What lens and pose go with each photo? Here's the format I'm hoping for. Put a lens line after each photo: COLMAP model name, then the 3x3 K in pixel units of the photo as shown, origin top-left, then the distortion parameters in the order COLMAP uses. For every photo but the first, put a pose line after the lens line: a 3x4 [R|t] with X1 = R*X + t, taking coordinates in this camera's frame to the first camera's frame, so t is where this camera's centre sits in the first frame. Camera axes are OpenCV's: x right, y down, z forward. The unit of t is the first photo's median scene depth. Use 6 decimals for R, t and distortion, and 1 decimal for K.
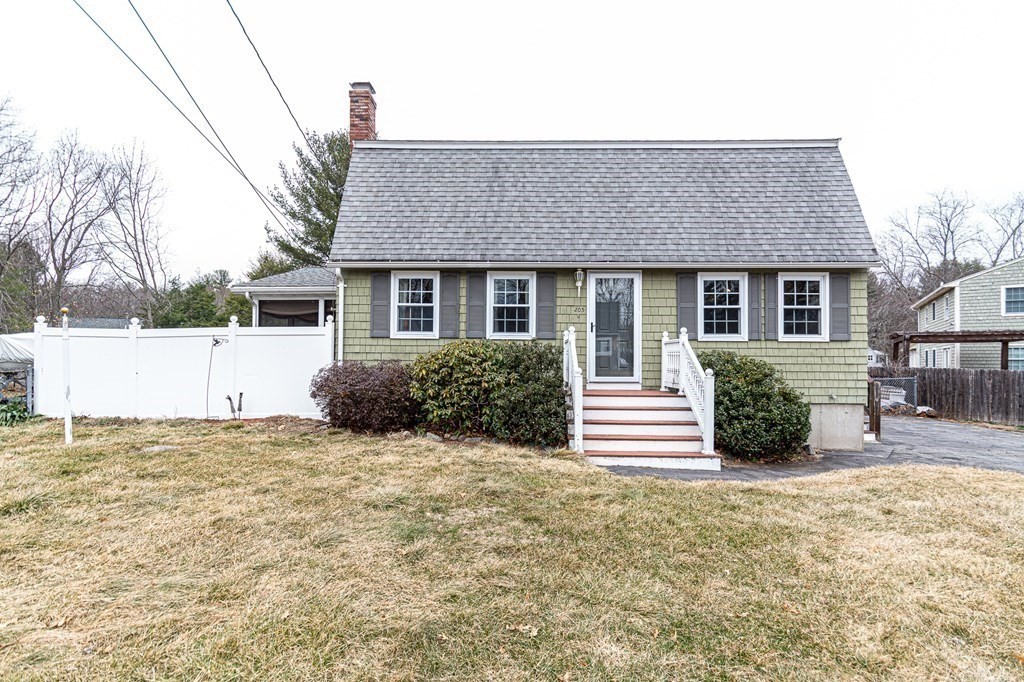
lens RADIAL K [[443.7, 0, 547.0], [0, 443.7, 346.4], [0, 0, 1]] dist [0.001422, -0.000527]
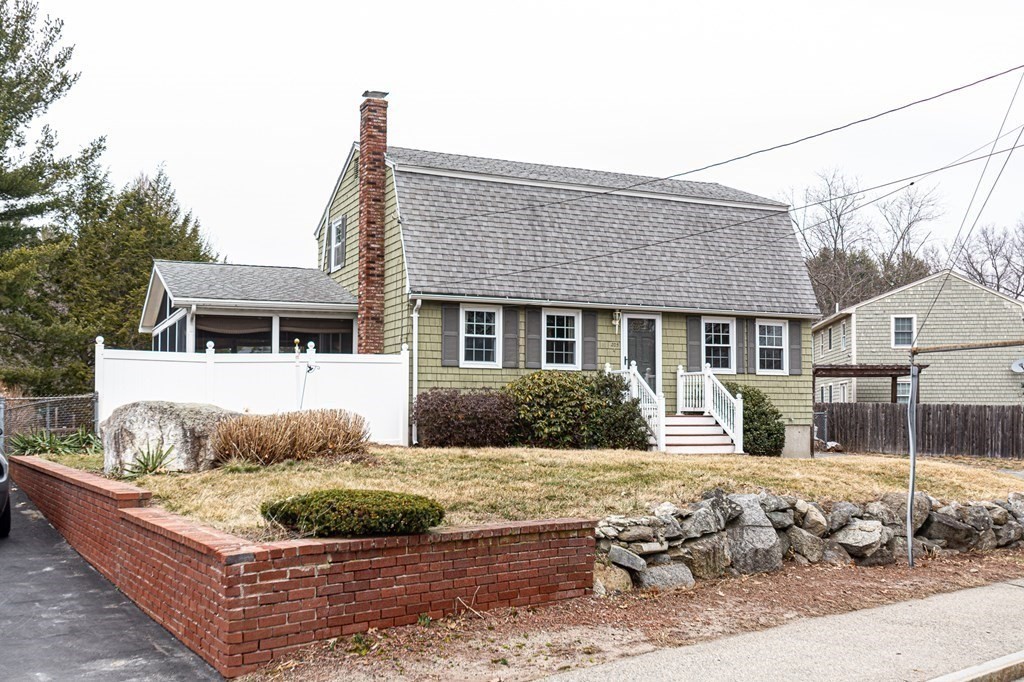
lens RADIAL K [[1054.2, 0, 512.0], [0, 1054.2, 341.0], [0, 0, 1]] dist [-0.002331, 0.005525]
pose [[0.900129, 0.025805, 0.434859, -1.328554], [-0.010704, 0.999253, -0.037140, 0.010688], [-0.435492, 0.028776, 0.899732, -1.305888]]
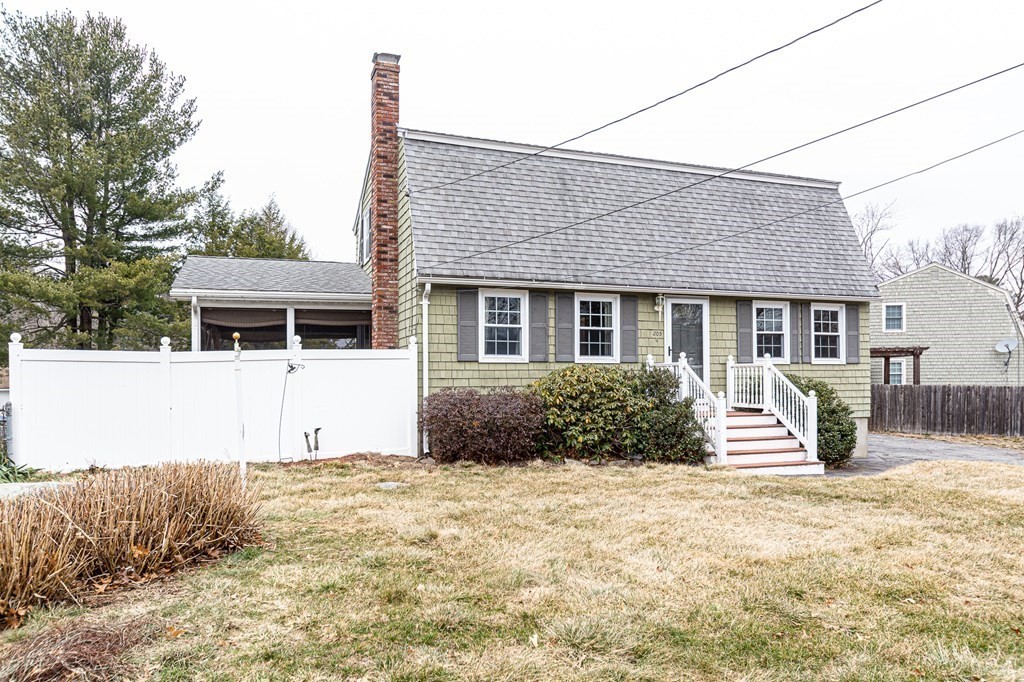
lens RADIAL K [[652.4, 0, 494.9], [0, 652.4, 361.5], [0, 0, 1]] dist [-0.003332, -0.000557]
pose [[0.938226, -0.003143, 0.346008, -0.783537], [-0.000586, 0.999943, 0.010672, -0.034427], [-0.346022, -0.010216, 0.938171, -0.266366]]
